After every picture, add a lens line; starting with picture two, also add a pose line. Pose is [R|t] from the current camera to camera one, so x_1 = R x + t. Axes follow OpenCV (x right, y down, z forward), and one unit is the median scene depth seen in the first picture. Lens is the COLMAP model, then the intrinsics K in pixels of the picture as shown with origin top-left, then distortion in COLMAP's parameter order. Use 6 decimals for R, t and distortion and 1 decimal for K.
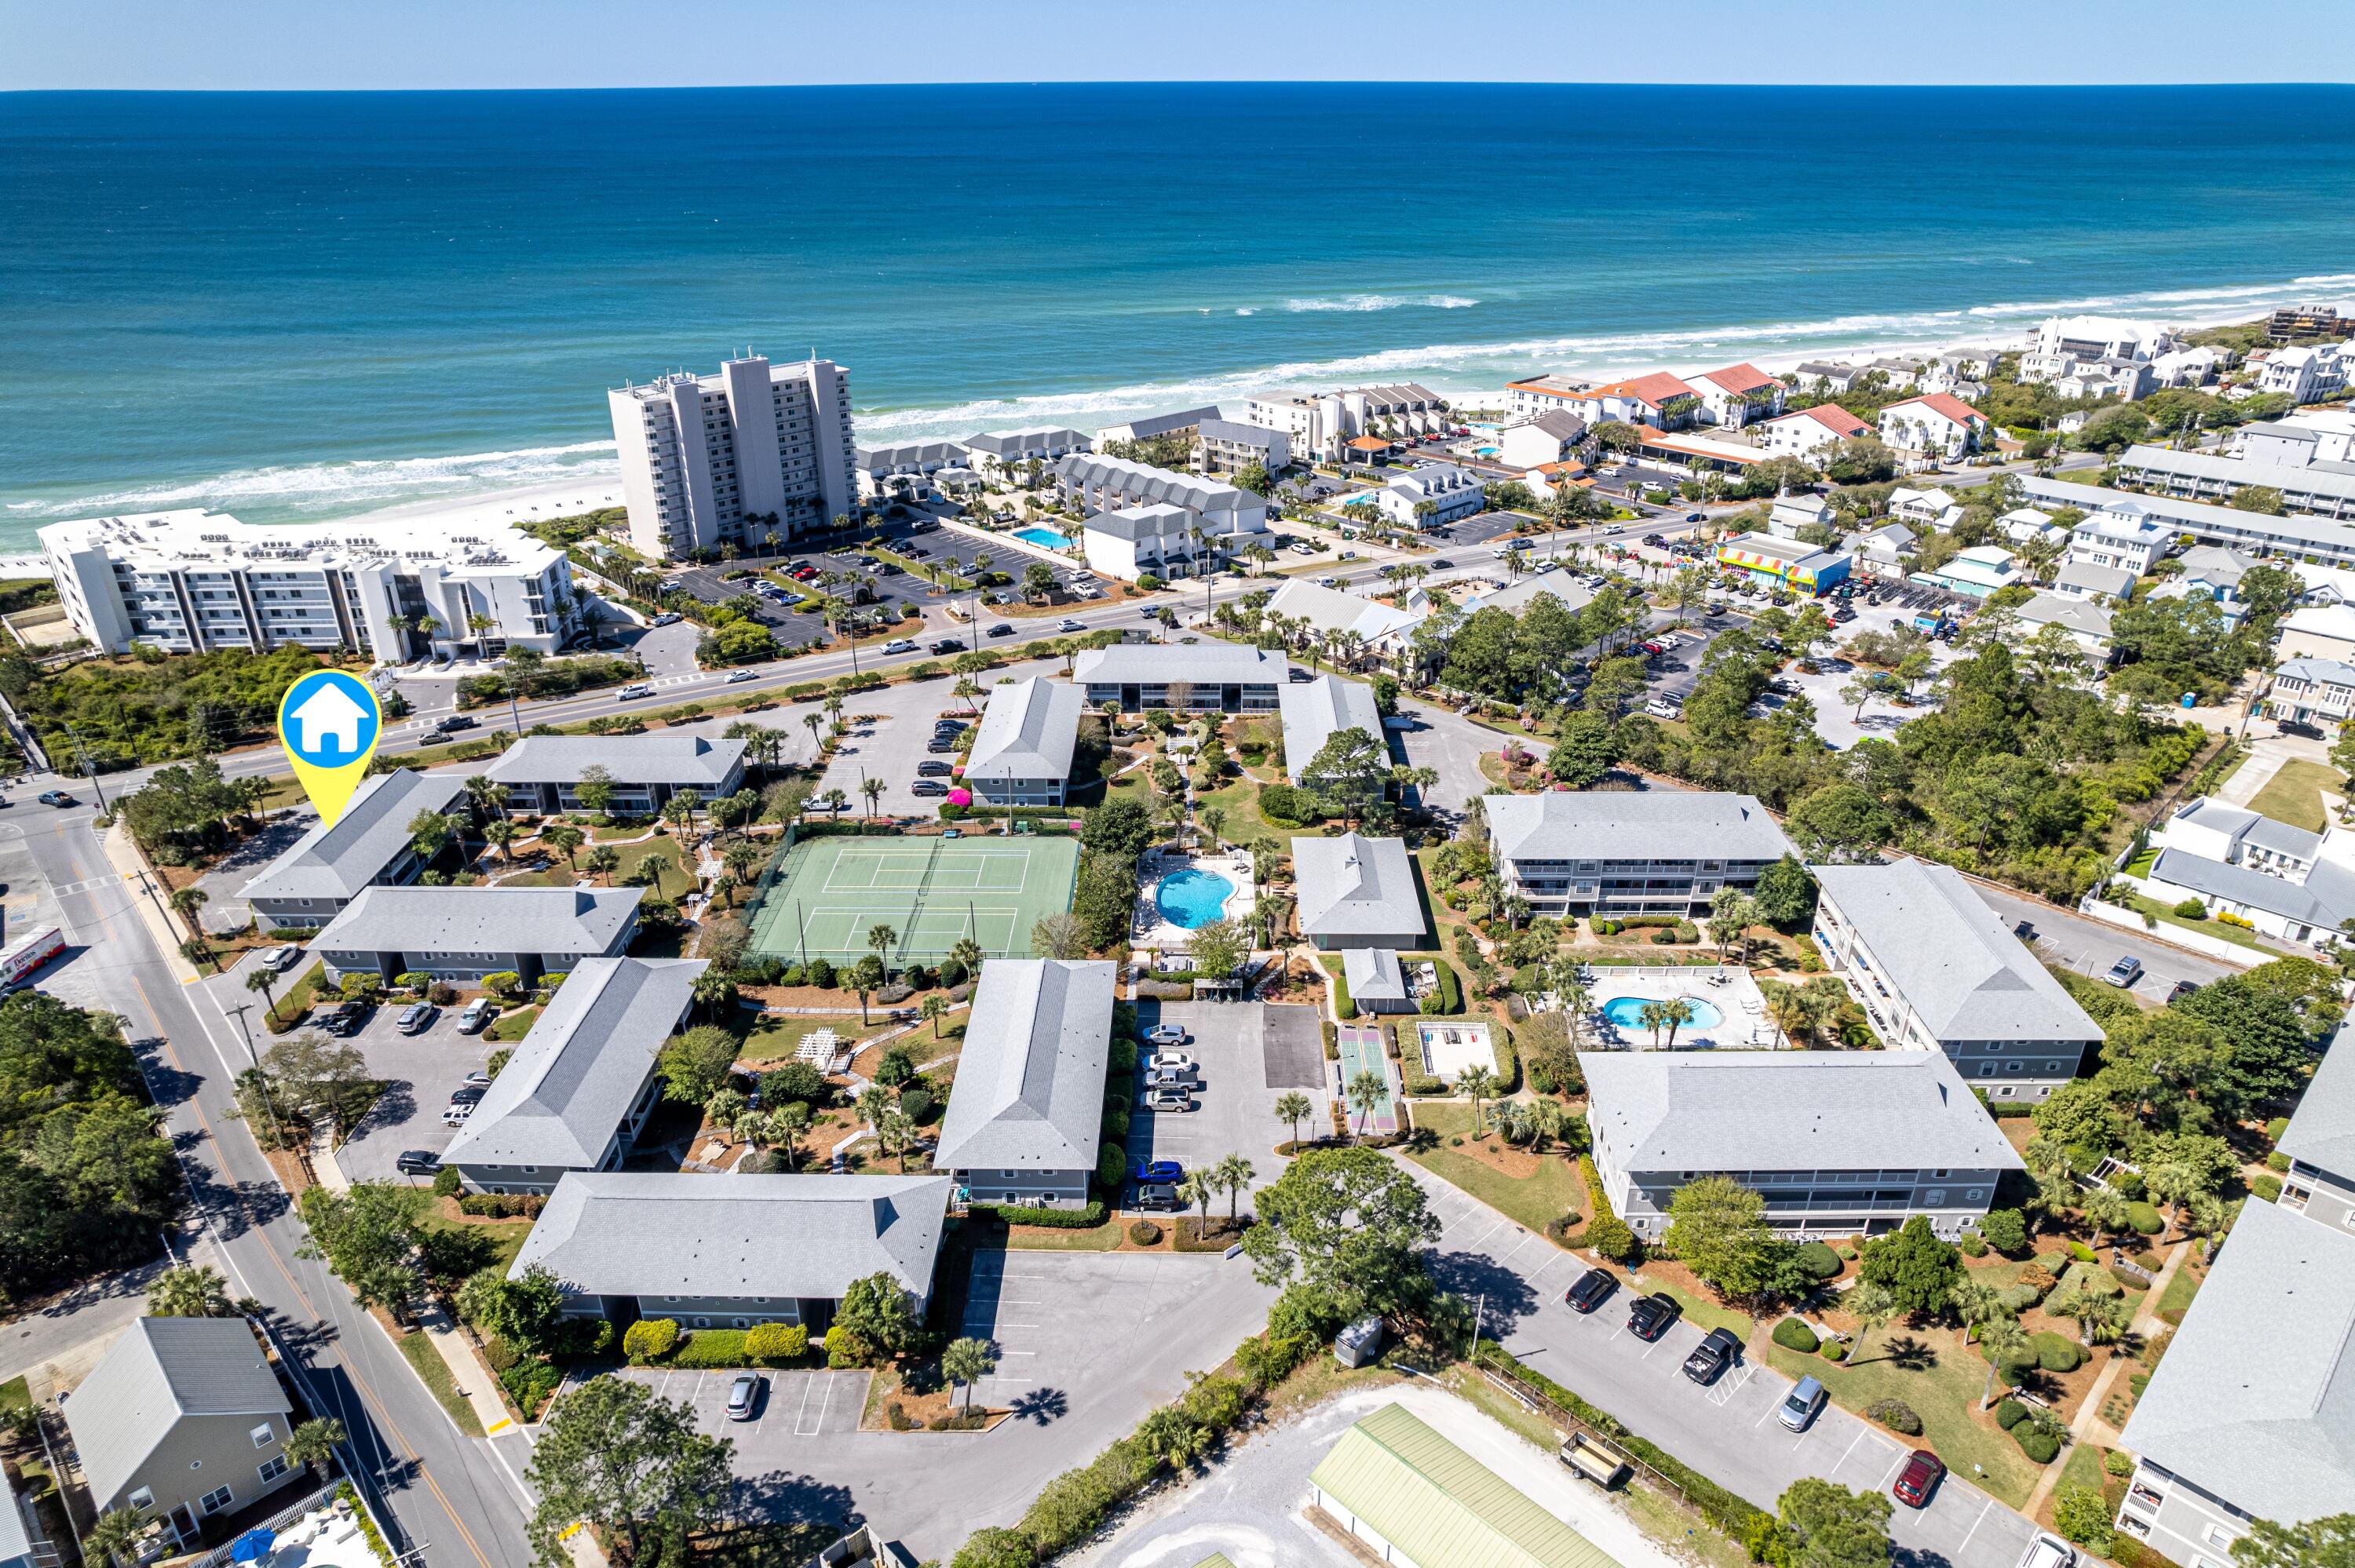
lens RADIAL K [[1504.6, 0, 1191.7], [0, 1504.6, 790.1], [0, 0, 1]] dist [-0.088655, 0.066193]
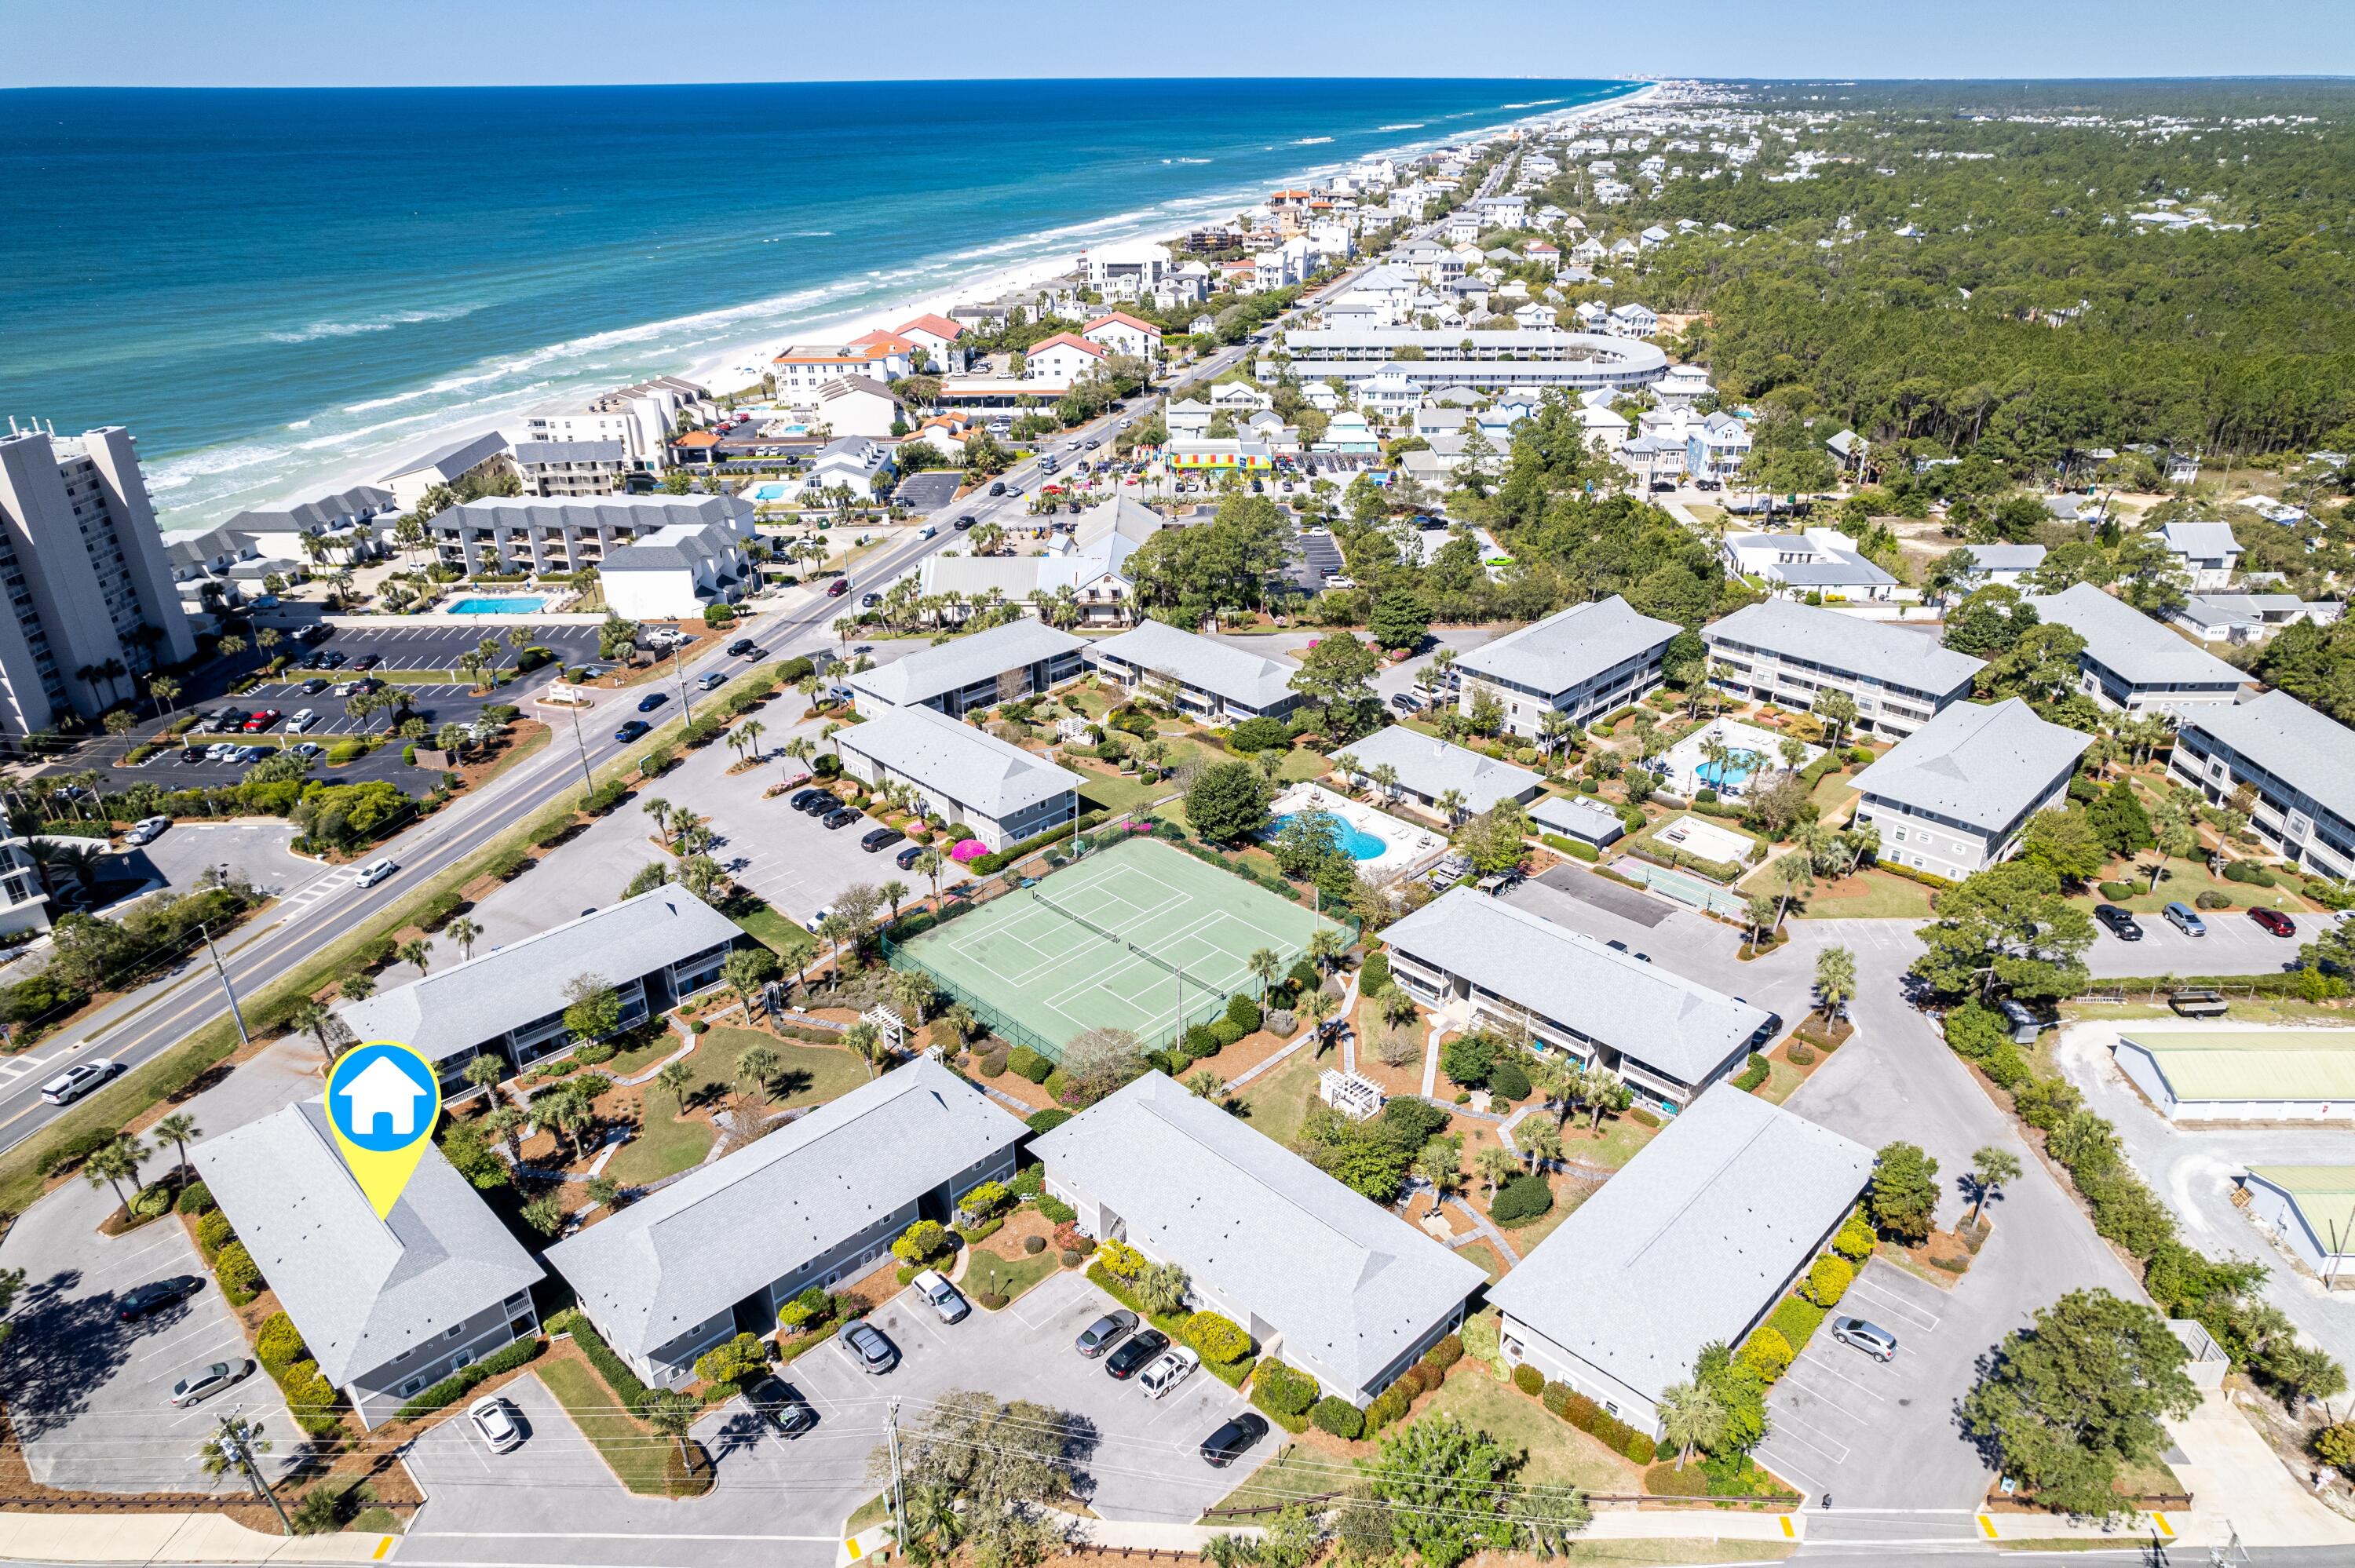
lens RADIAL K [[1504.6, 0, 1191.7], [0, 1504.6, 790.1], [0, 0, 1]] dist [-0.088655, 0.066193]
pose [[0.693409, -0.312457, 0.649272, -0.445001], [0.314040, 0.942052, 0.117967, -0.063482], [-0.648508, 0.122098, 0.751352, 0.223844]]
